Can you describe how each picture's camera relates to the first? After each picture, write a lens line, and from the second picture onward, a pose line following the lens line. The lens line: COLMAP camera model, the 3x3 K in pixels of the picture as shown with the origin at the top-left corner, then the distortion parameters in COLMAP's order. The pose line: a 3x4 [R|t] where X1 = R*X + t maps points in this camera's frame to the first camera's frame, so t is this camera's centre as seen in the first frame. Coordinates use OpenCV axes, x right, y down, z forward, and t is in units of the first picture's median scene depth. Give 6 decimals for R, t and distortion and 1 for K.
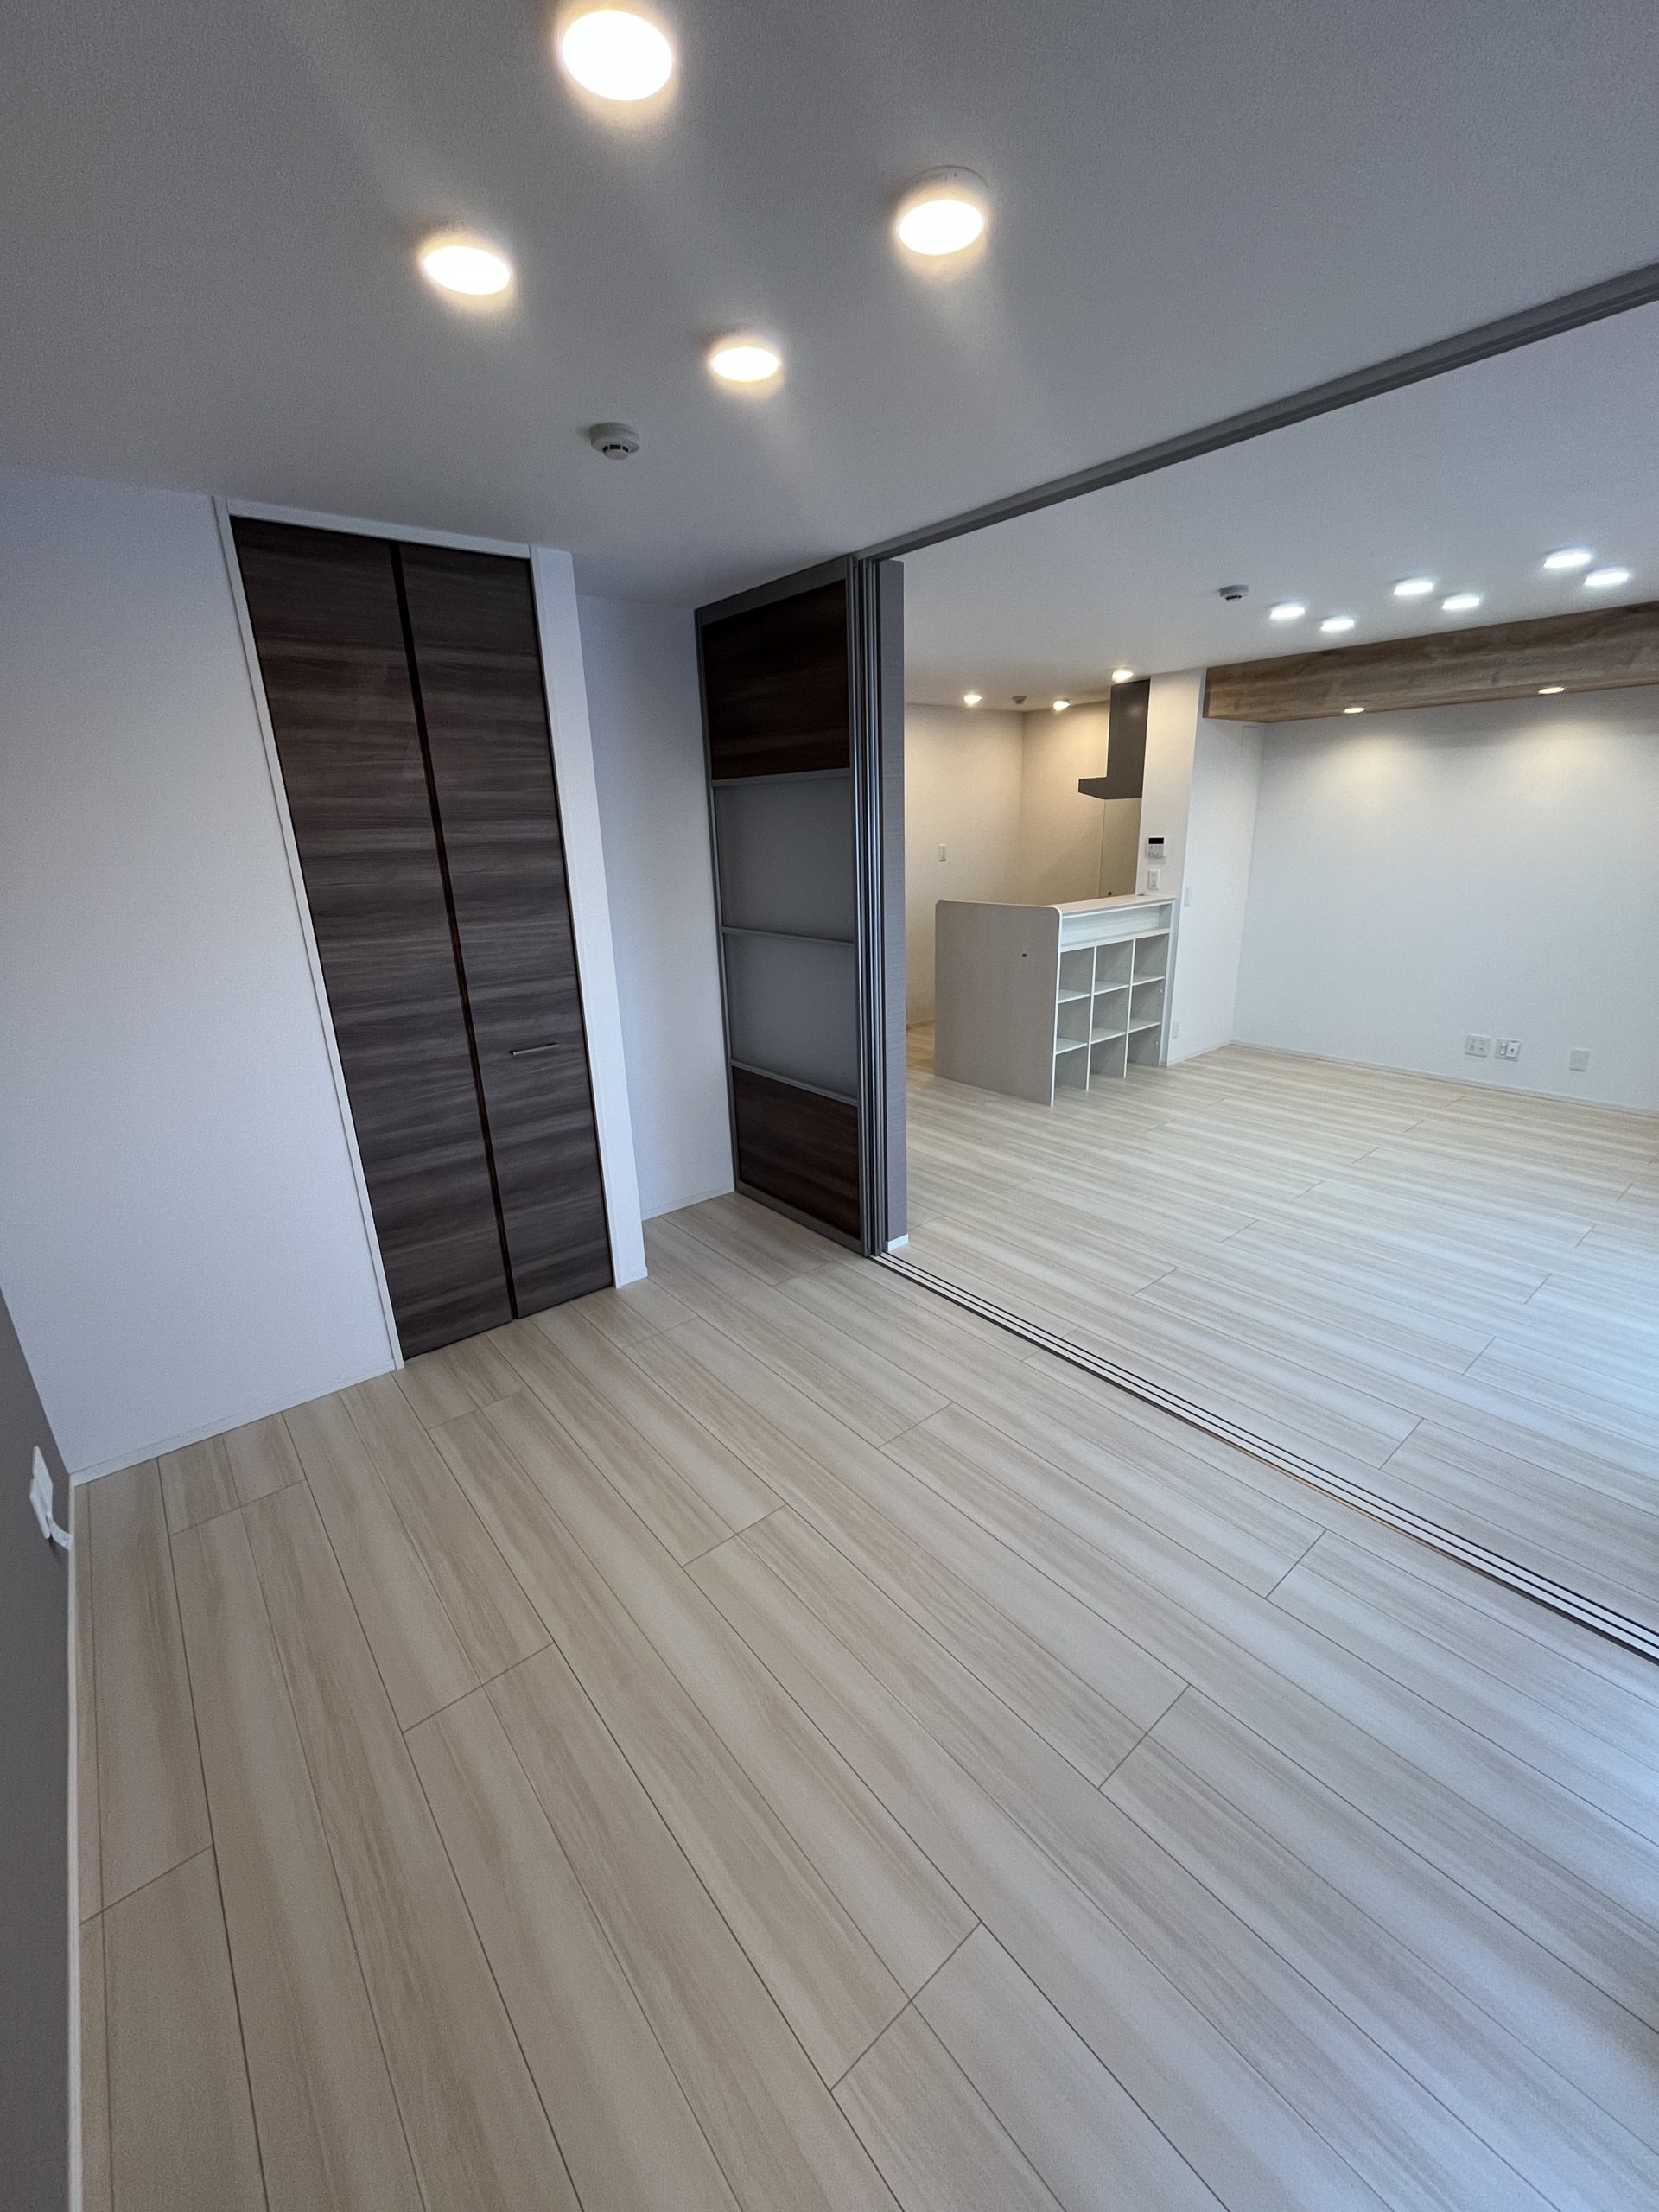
lens RADIAL K [[897.8, 0, 824.7], [0, 897.8, 1109.5], [0, 0, 1]] dist [-0.003988, 0.000174]
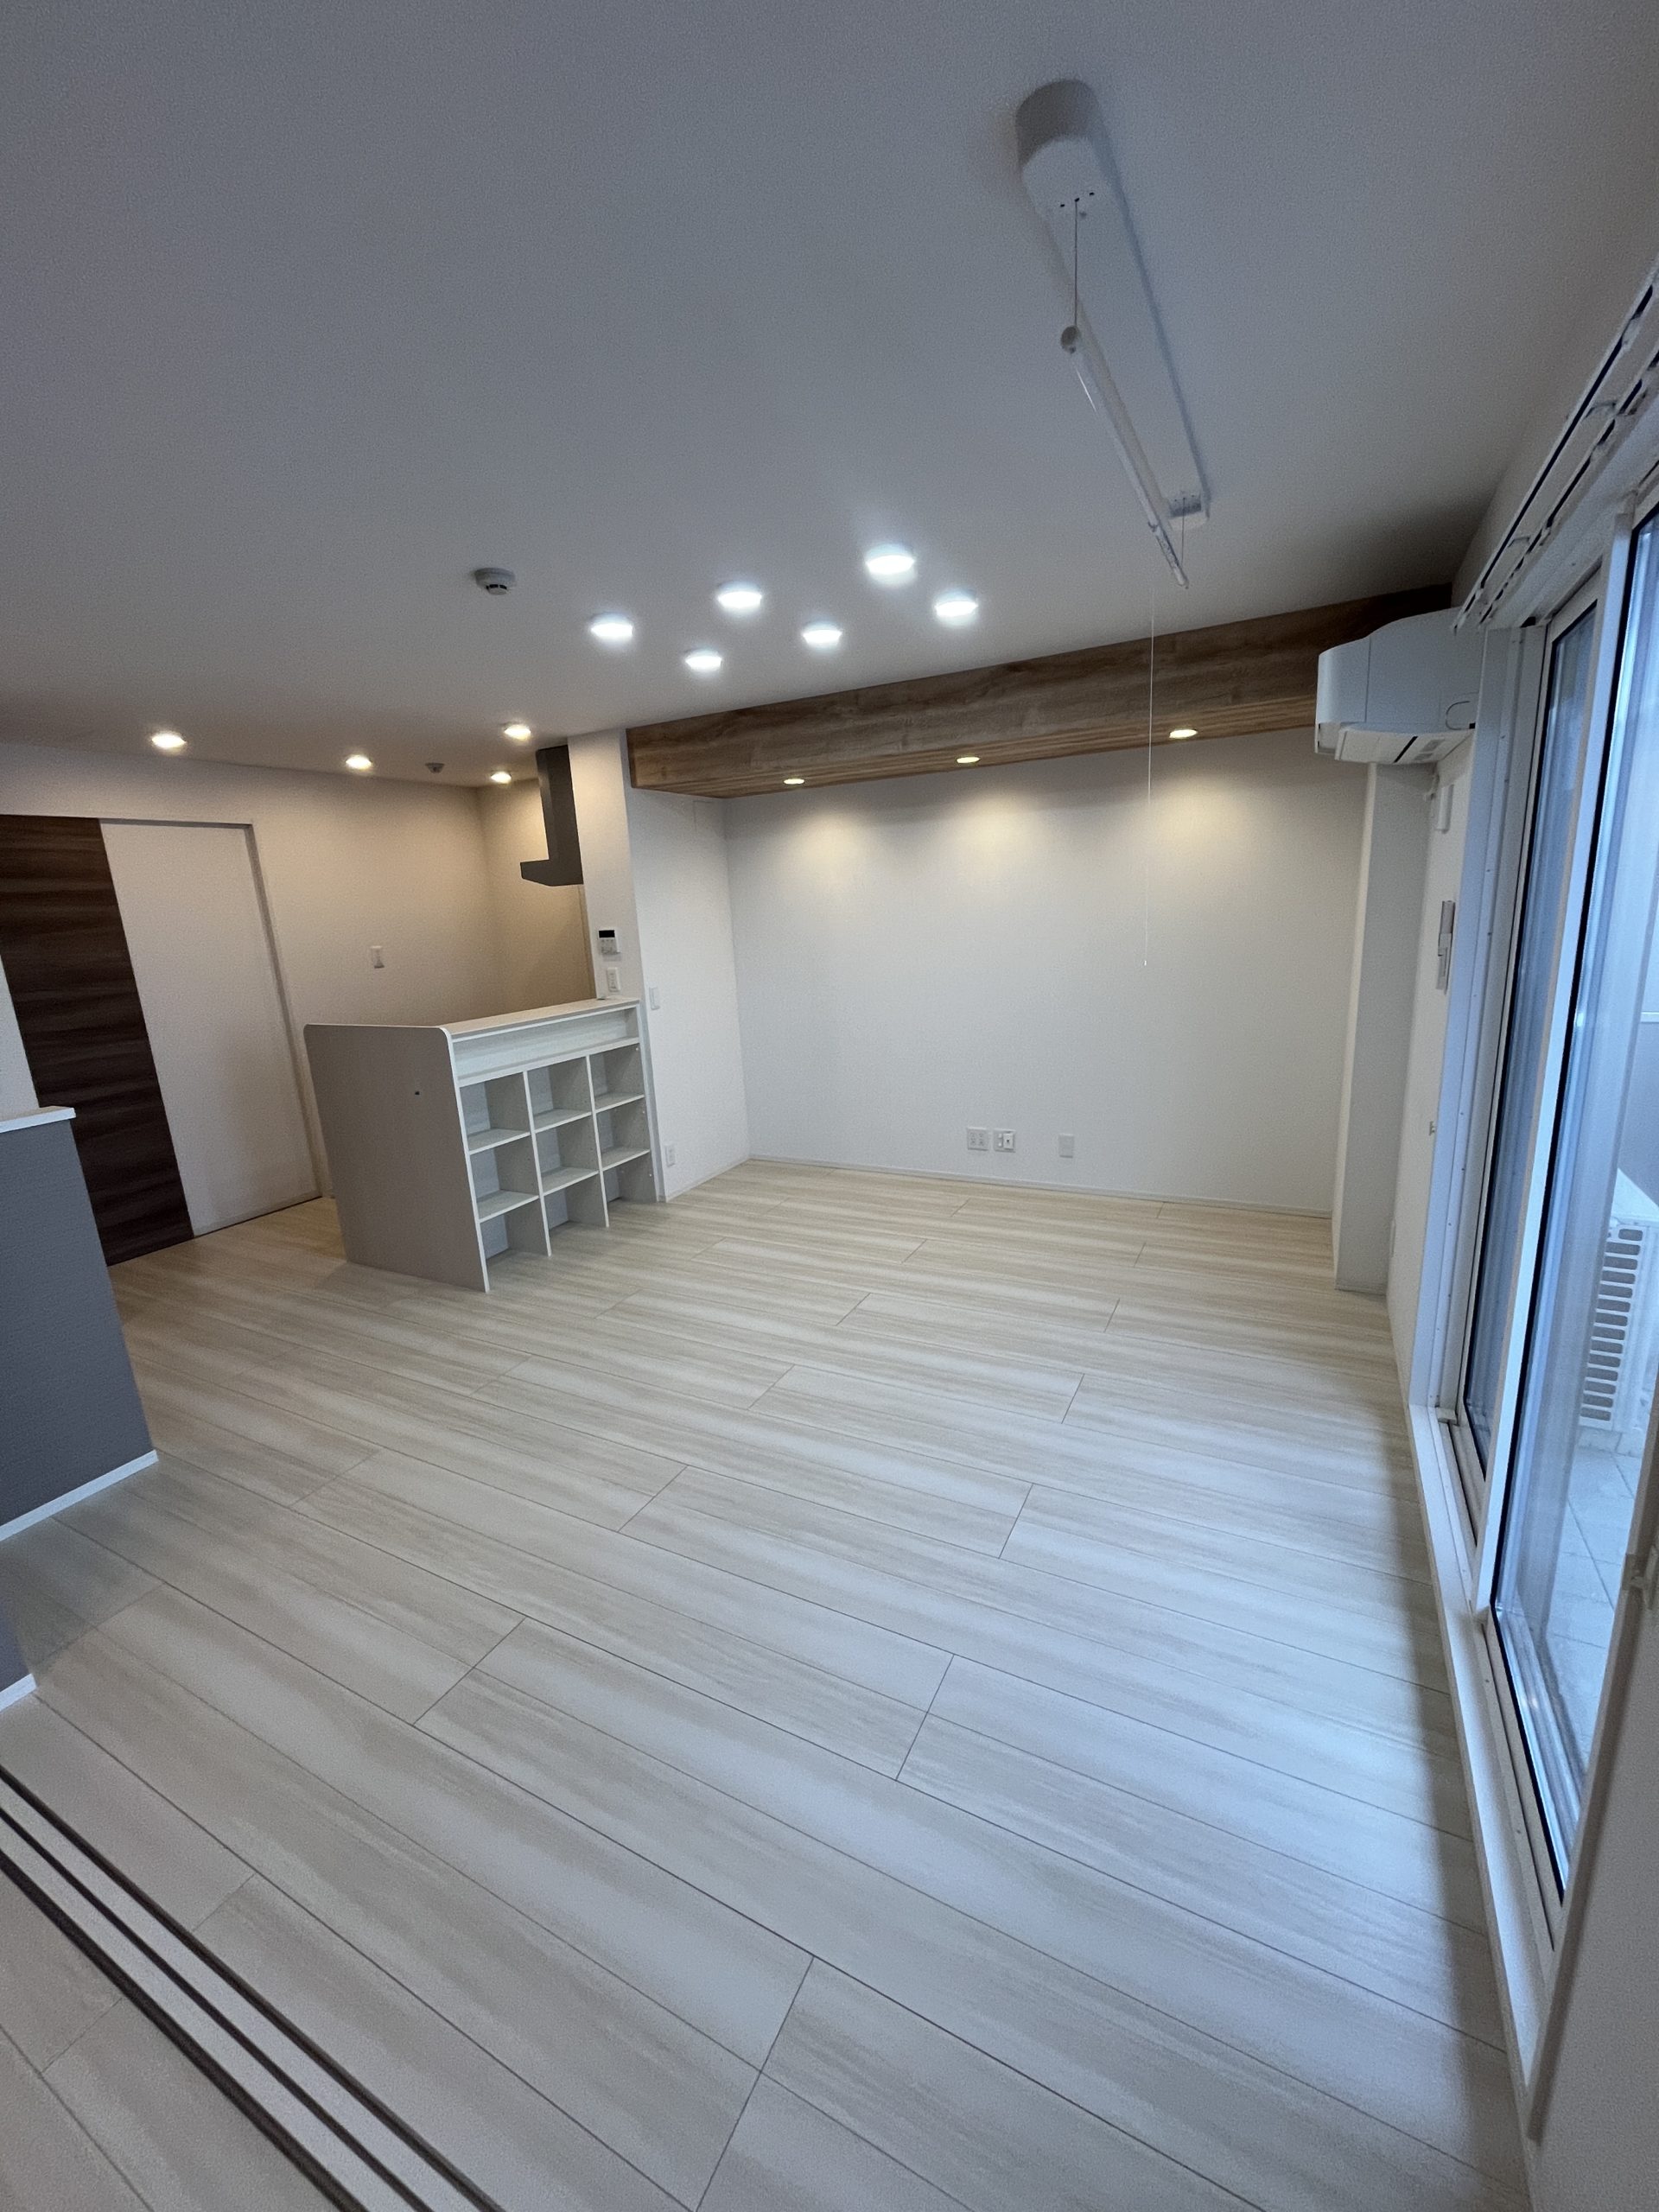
lens RADIAL K [[897.8, 0, 829.1], [0, 897.8, 1109.6], [0, 0, 1]] dist [-0.003988, 0.000174]
pose [[0.921012, -0.108163, 0.374216, 0.247244], [0.145205, 0.986767, -0.072160, -0.056277], [-0.361459, 0.120798, 0.924530, 0.202150]]
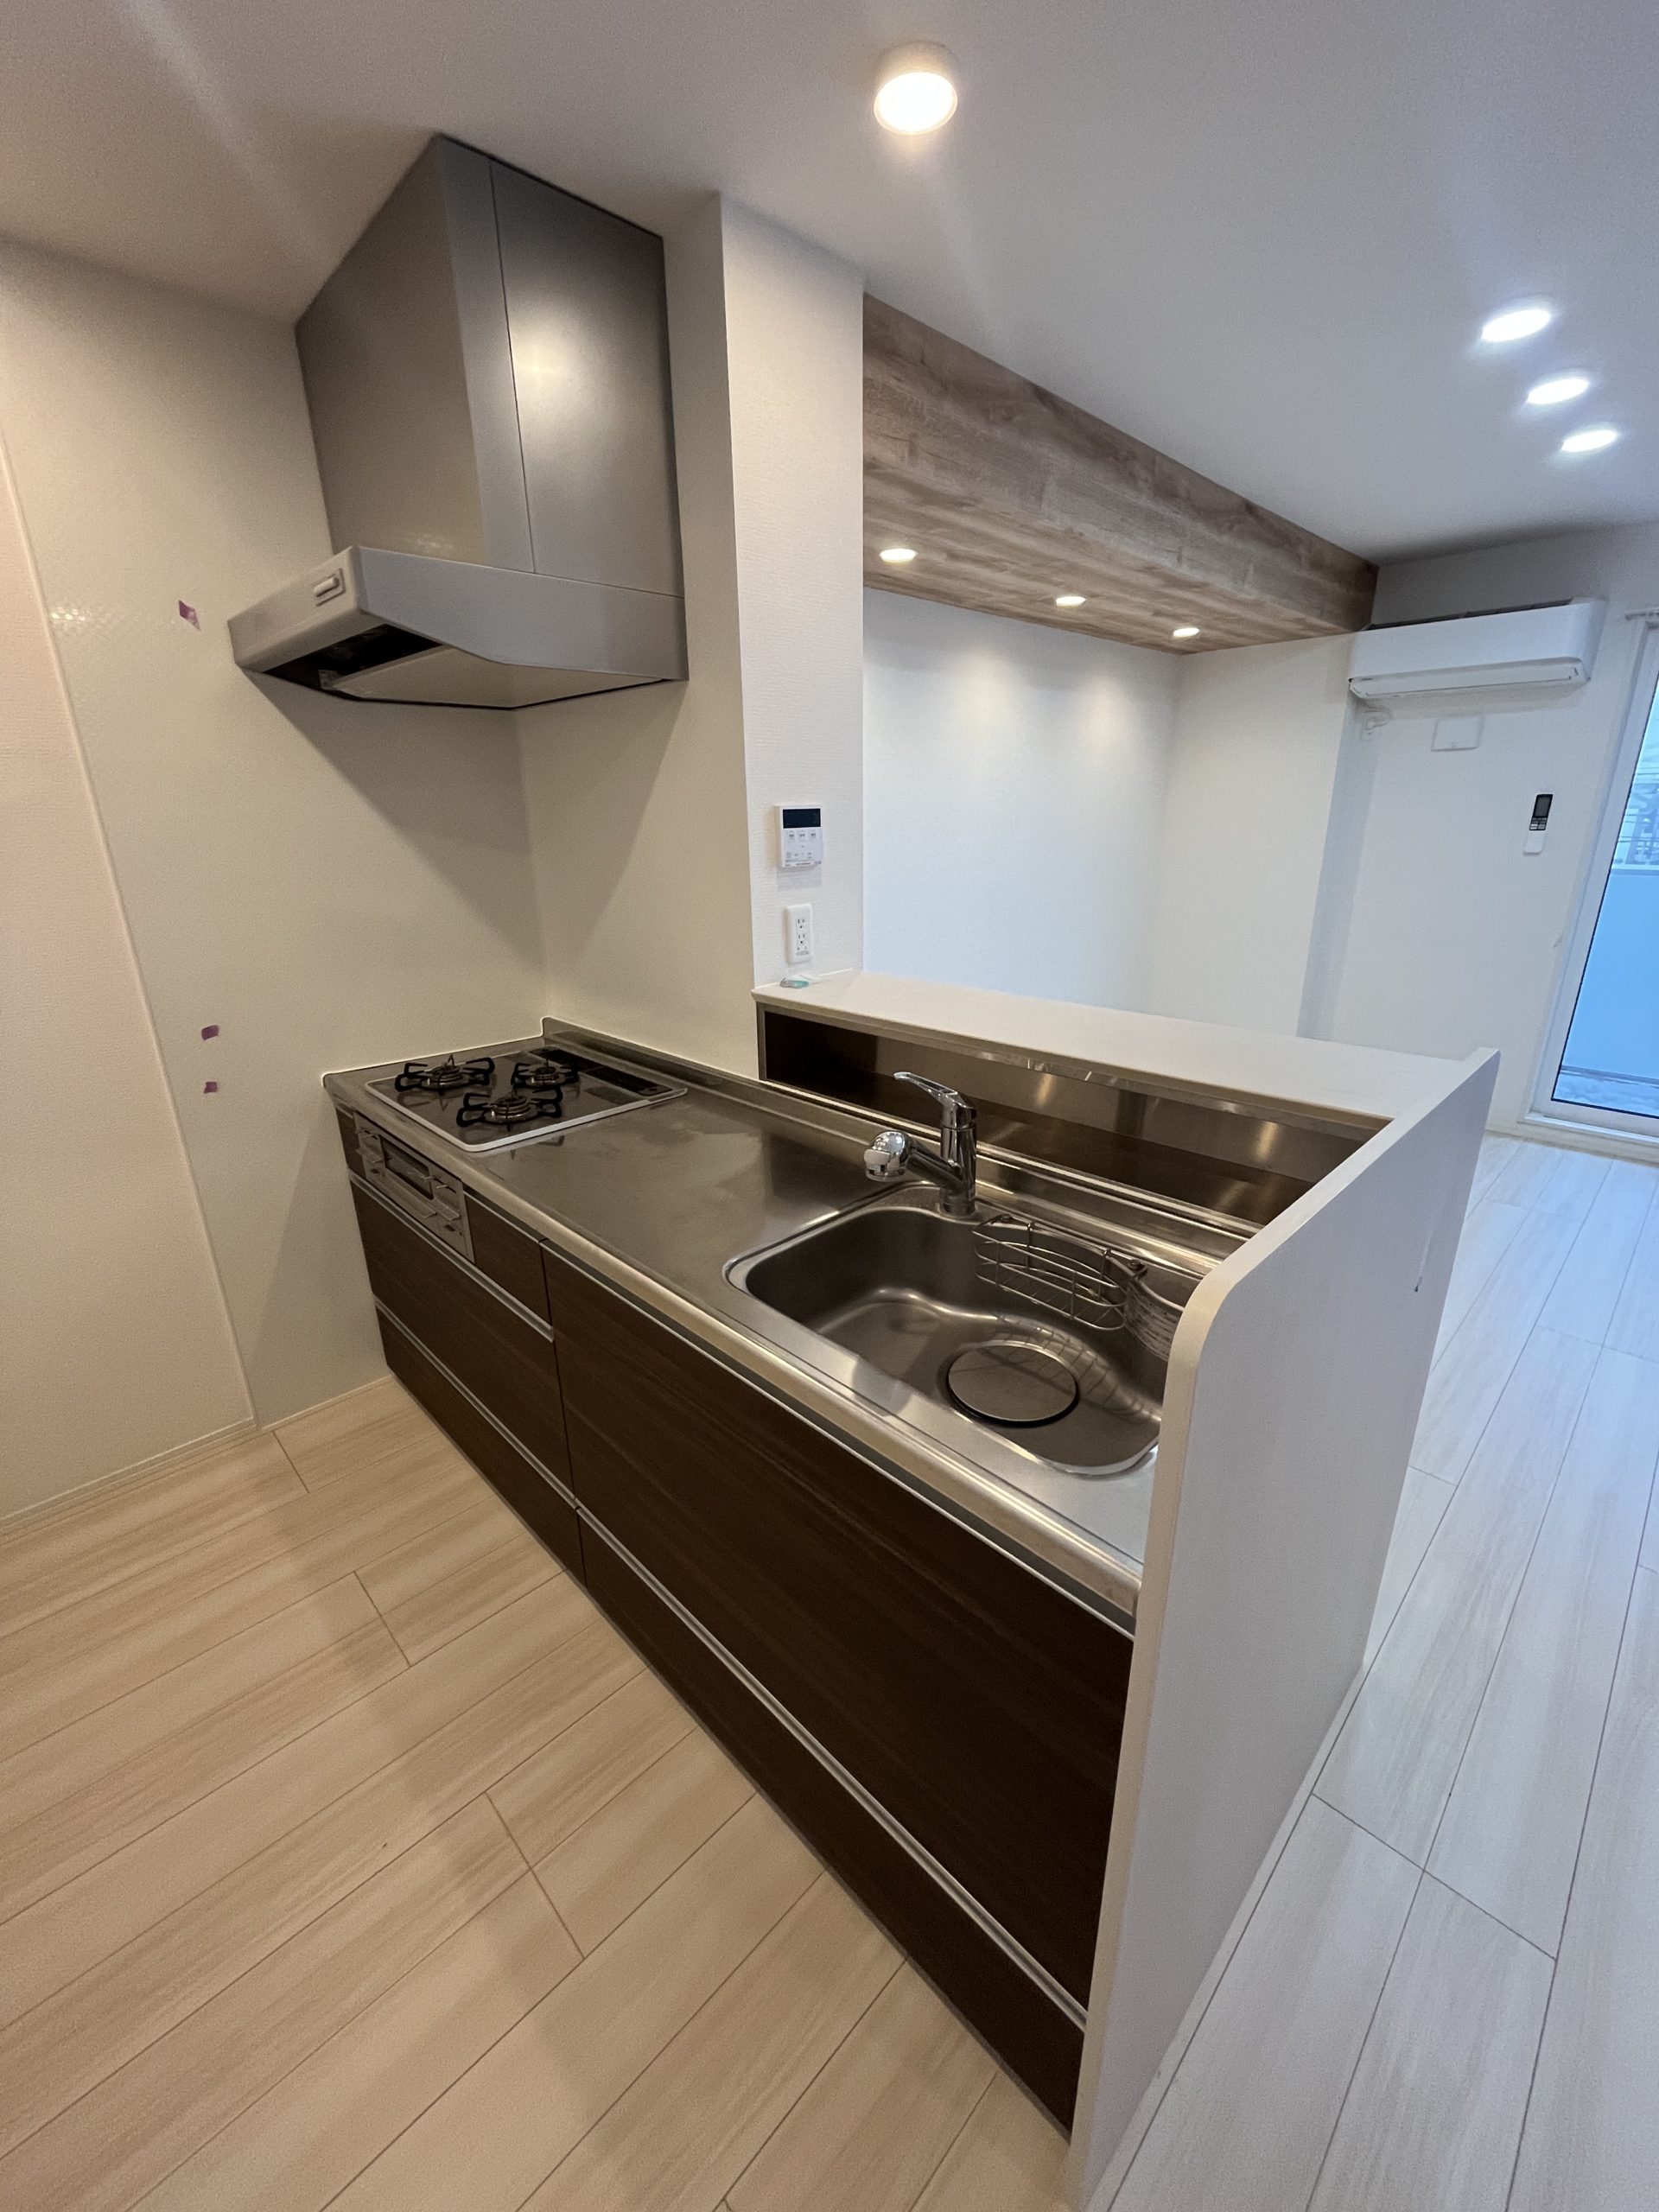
lens RADIAL K [[897.8, 0, 823.3], [0, 897.8, 1102.0], [0, 0, 1]] dist [-0.003988, 0.000174]
pose [[-0.075673, -0.285402, 0.955416, 0.032120], [0.318479, 0.901058, 0.294389, -0.318442], [-0.944905, 0.326557, 0.022709, 1.080887]]
